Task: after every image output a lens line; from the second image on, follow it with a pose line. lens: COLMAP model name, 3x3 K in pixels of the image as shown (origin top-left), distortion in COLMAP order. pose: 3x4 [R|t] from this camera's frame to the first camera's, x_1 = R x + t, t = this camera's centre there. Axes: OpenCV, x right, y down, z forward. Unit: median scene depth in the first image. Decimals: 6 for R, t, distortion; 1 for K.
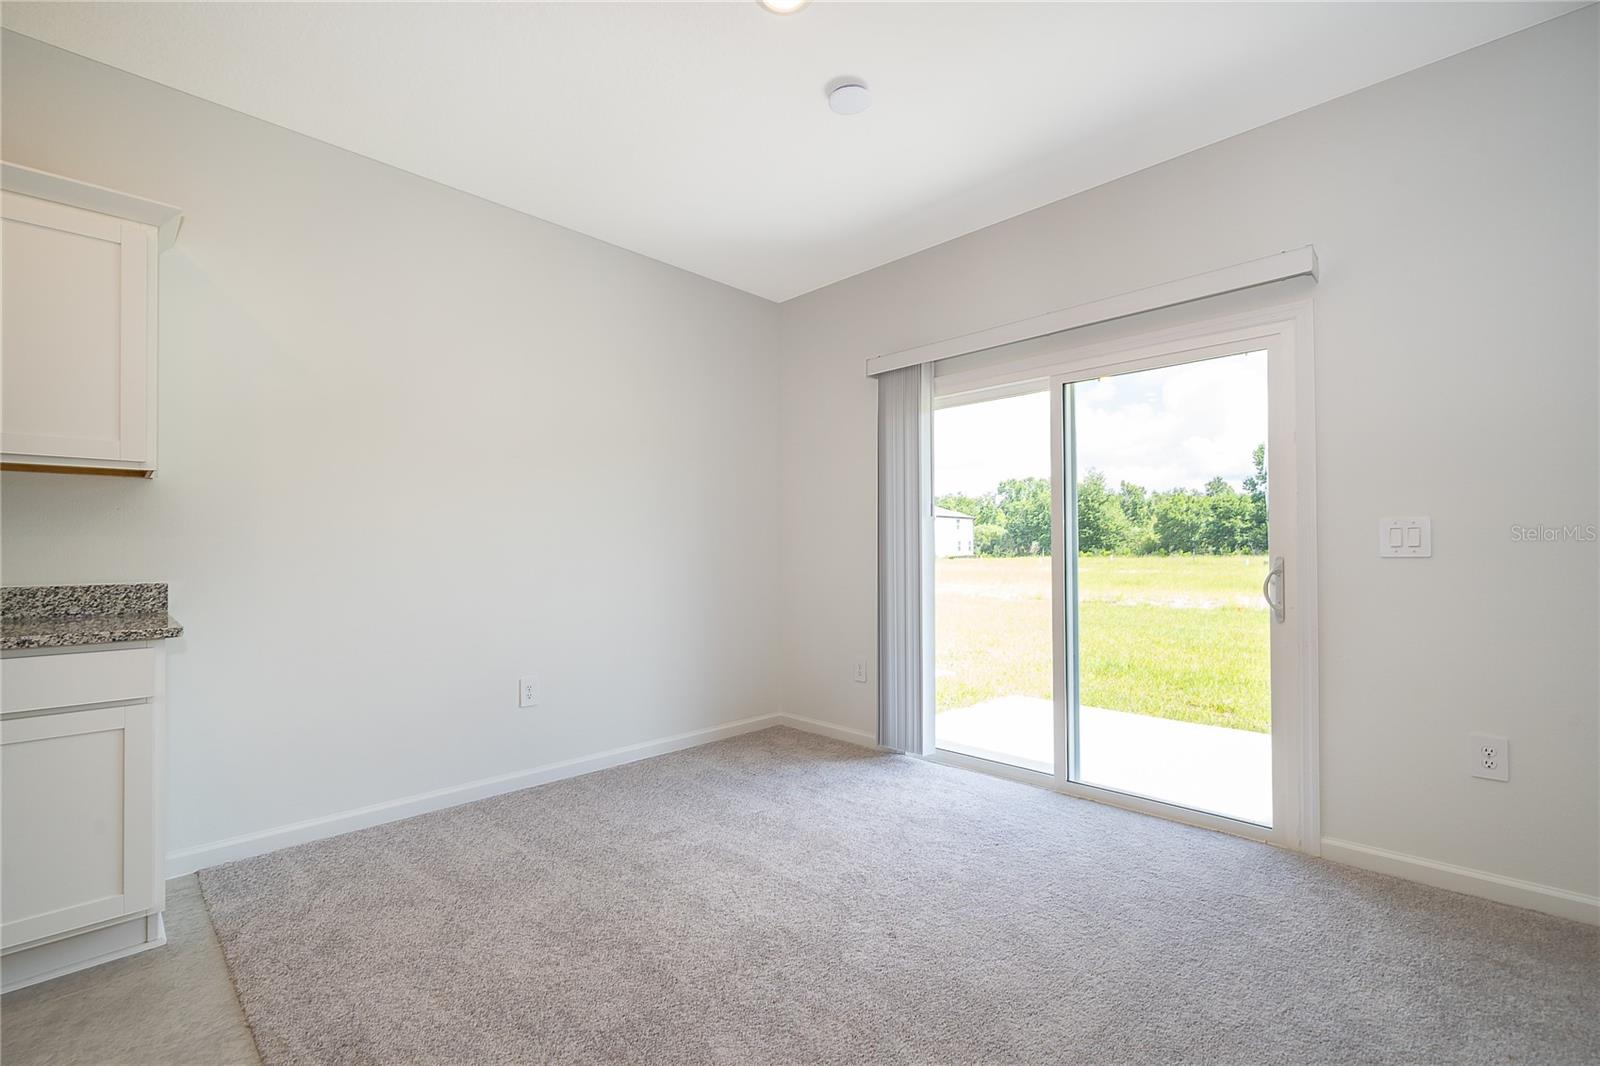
lens RADIAL K [[689.8, 0, 793.9], [0, 689.8, 545.4], [0, 0, 1]] dist [-0.000871, -0.000019]
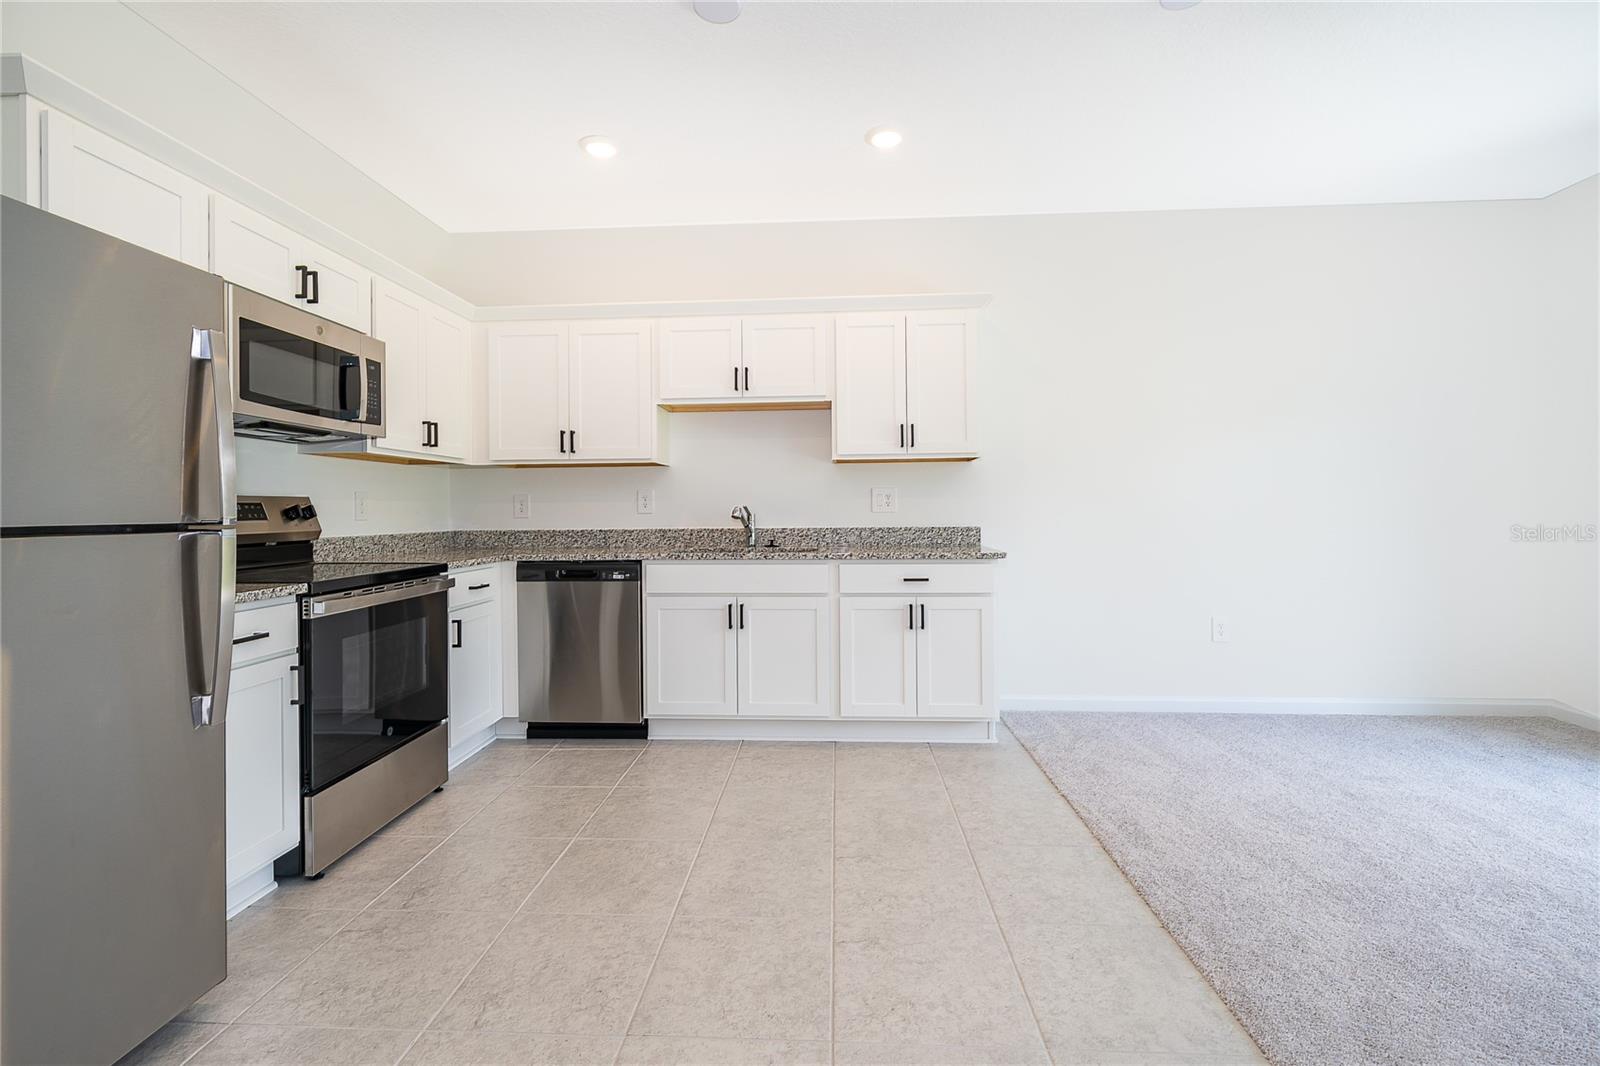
lens RADIAL K [[703.6, 0, 794.8], [0, 703.6, 507.7], [0, 0, 1]] dist [-0.001364, 0.000501]
pose [[0.658606, -0.003168, -0.752481, 0.026245], [0.011196, 0.999922, 0.005590, -0.002131], [0.752404, -0.012106, 0.658590, -0.287503]]
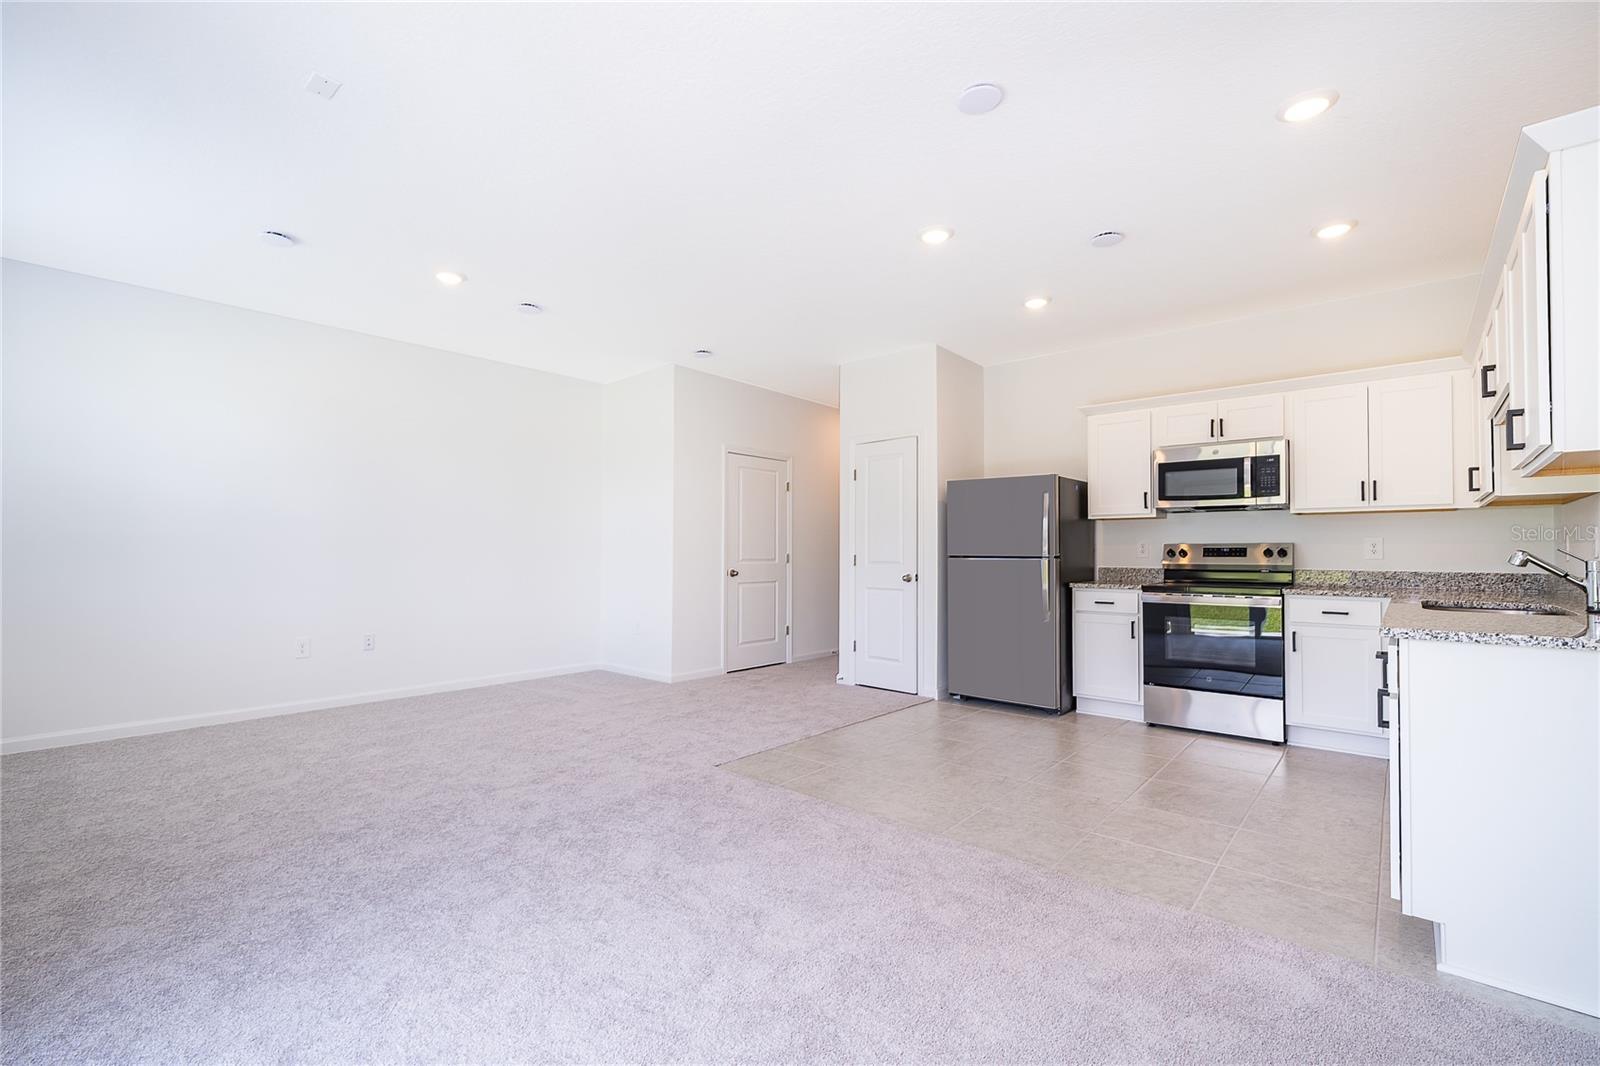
lens RADIAL K [[682.5, 0, 800.0], [0, 682.5, 537.2], [0, 0, 1]] dist [-0.002488, -0.000220]
pose [[-0.998232, 0.000930, -0.059432, 0.007683], [0.002718, 0.999546, -0.030017, 0.008661], [0.059377, -0.030125, -0.997781, 1.135239]]
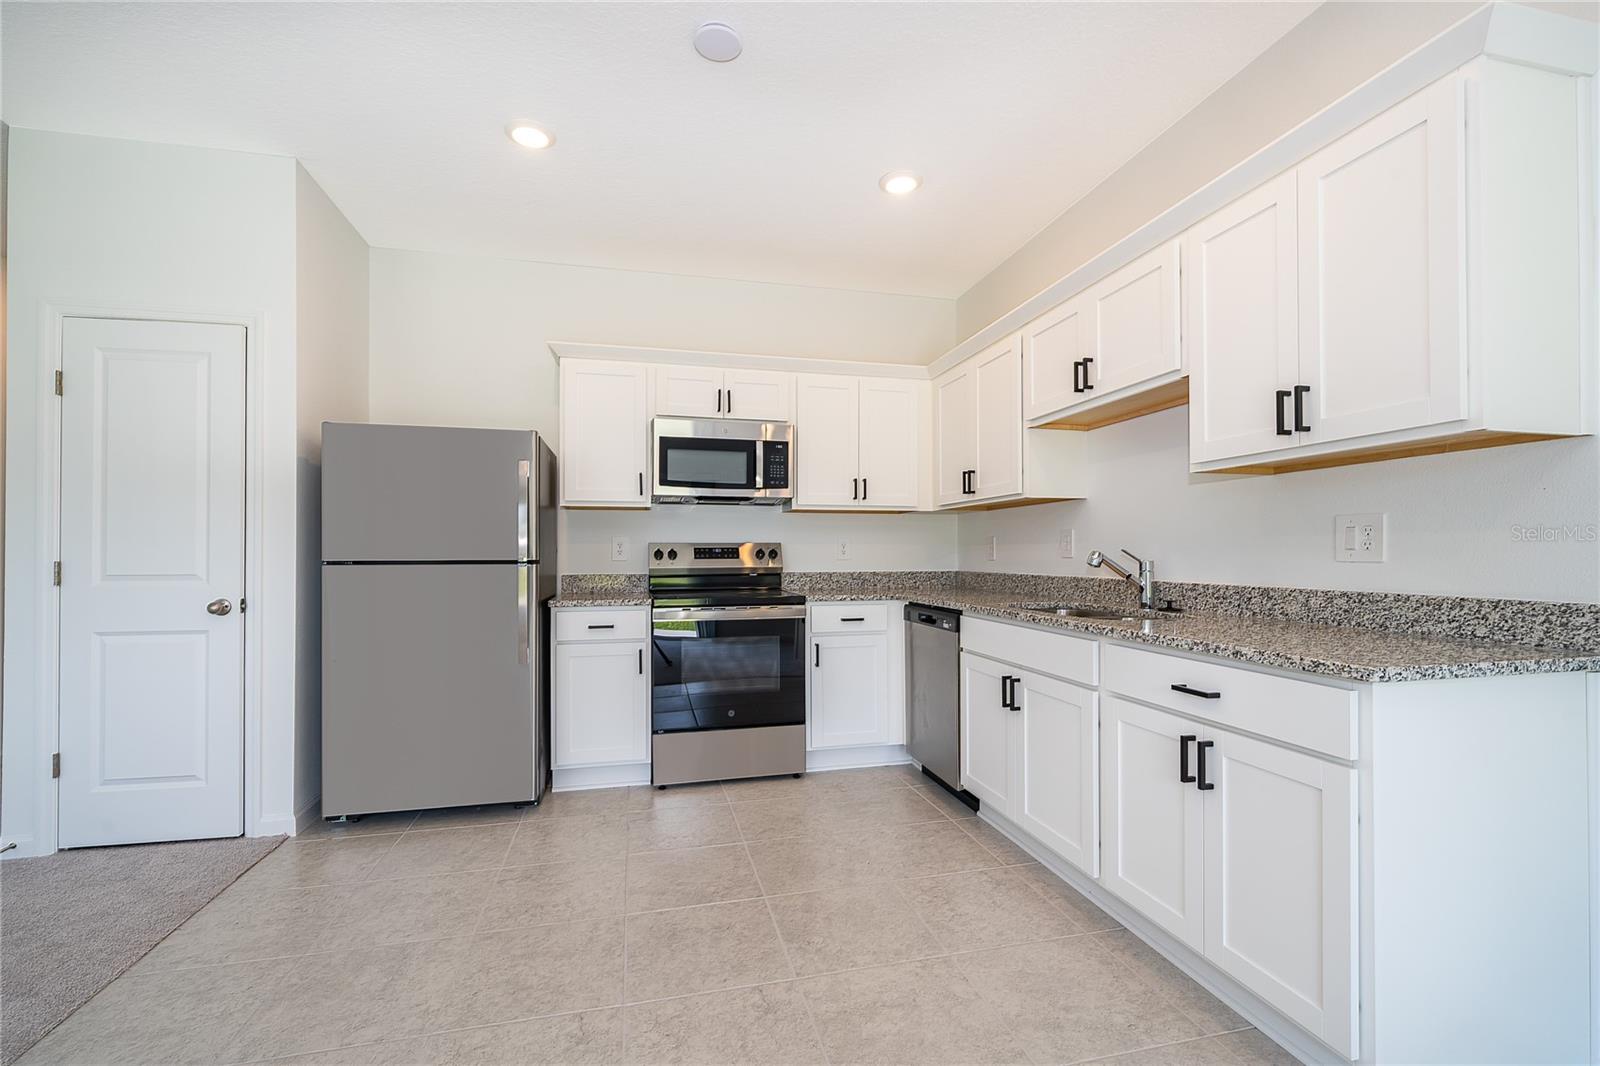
lens RADIAL K [[682.8, 0, 796.8], [0, 682.8, 547.8], [0, 0, 1]] dist [-0.001864, -0.000026]
pose [[-0.528522, -0.001052, -0.848919, -0.022557], [0.010893, 0.999909, -0.008021, 0.001209], [0.848850, -0.013486, -0.528462, 0.513100]]
